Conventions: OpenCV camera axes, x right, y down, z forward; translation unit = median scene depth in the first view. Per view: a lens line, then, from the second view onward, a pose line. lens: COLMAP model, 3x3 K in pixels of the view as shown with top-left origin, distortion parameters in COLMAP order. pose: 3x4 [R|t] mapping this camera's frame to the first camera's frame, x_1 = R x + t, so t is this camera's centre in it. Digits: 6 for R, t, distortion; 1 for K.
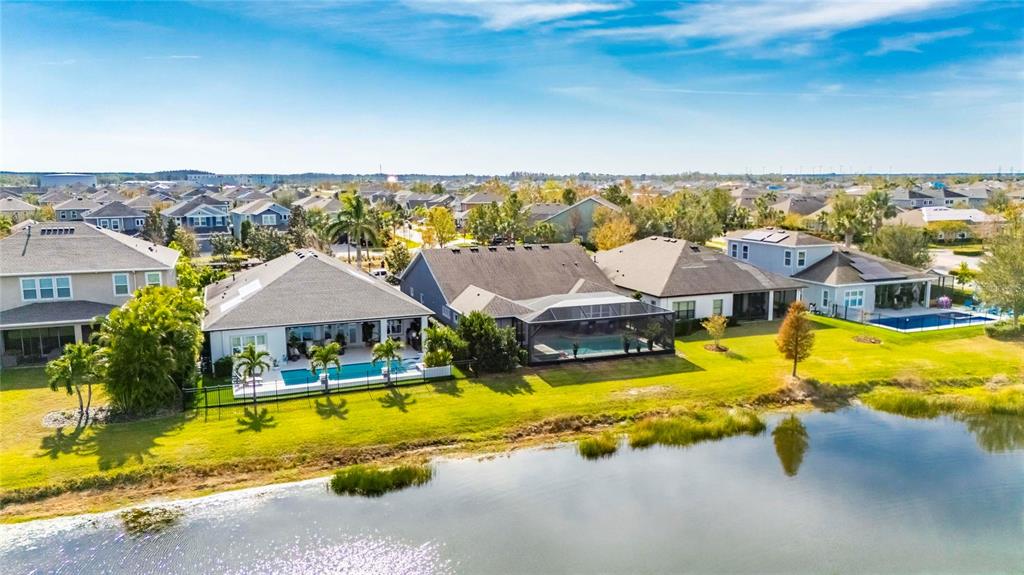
lens RADIAL K [[747.4, 0, 516.7], [0, 747.4, 289.2], [0, 0, 1]] dist [0.091162, -0.087644]
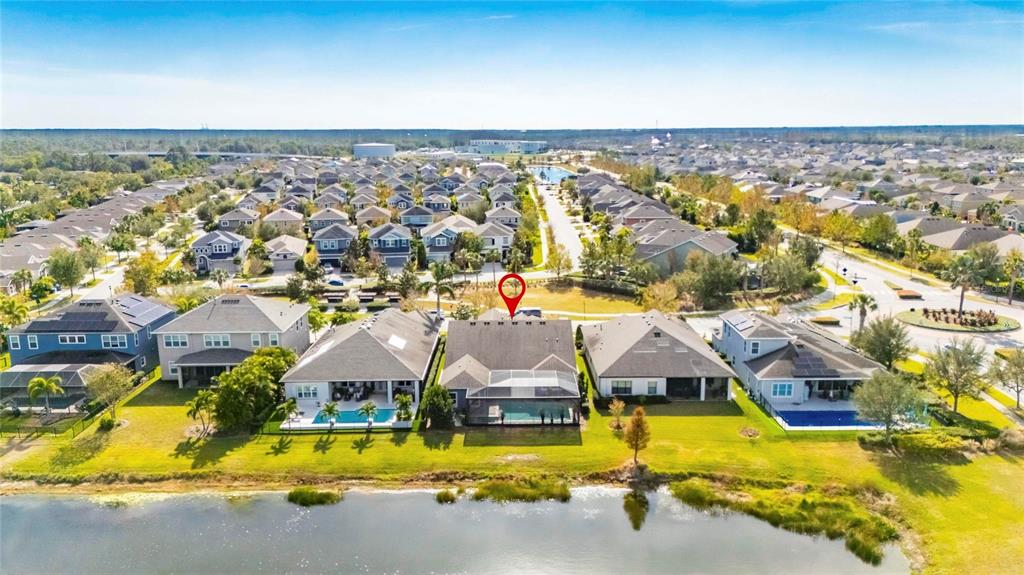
lens RADIAL K [[747.4, 0, 516.7], [0, 747.4, 289.2], [0, 0, 1]] dist [0.091162, -0.087644]
pose [[0.933440, 0.073799, -0.351061, 0.667813], [-0.051713, 0.996071, 0.071890, -0.305623], [0.354988, -0.048950, 0.933589, -0.376555]]
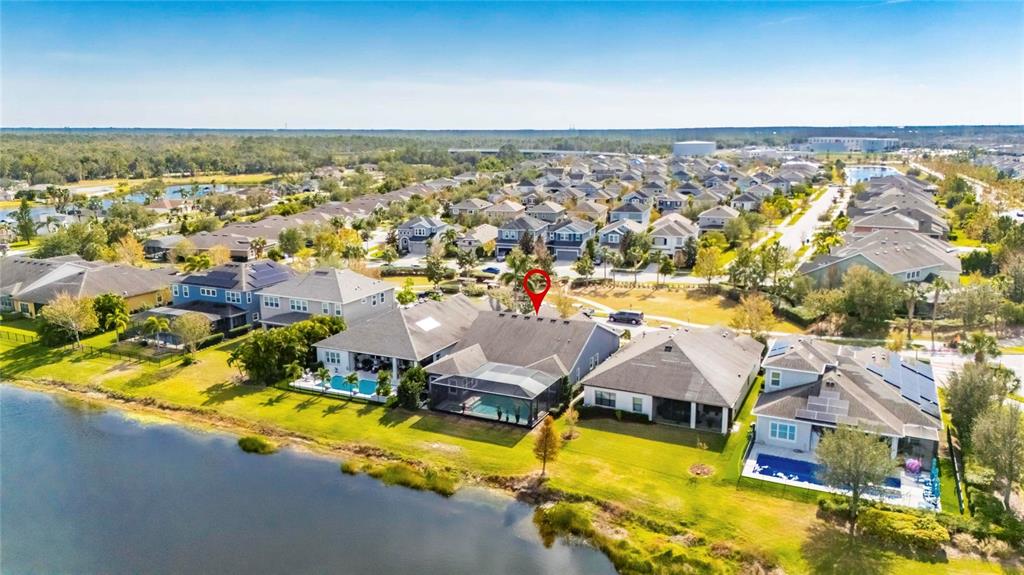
lens RADIAL K [[747.4, 0, 516.7], [0, 747.4, 289.2], [0, 0, 1]] dist [0.091162, -0.087644]
pose [[0.679497, 0.153834, -0.717370, 1.296372], [-0.107940, 0.988092, 0.109646, -0.355275], [0.725695, 0.002929, 0.688010, 0.081126]]
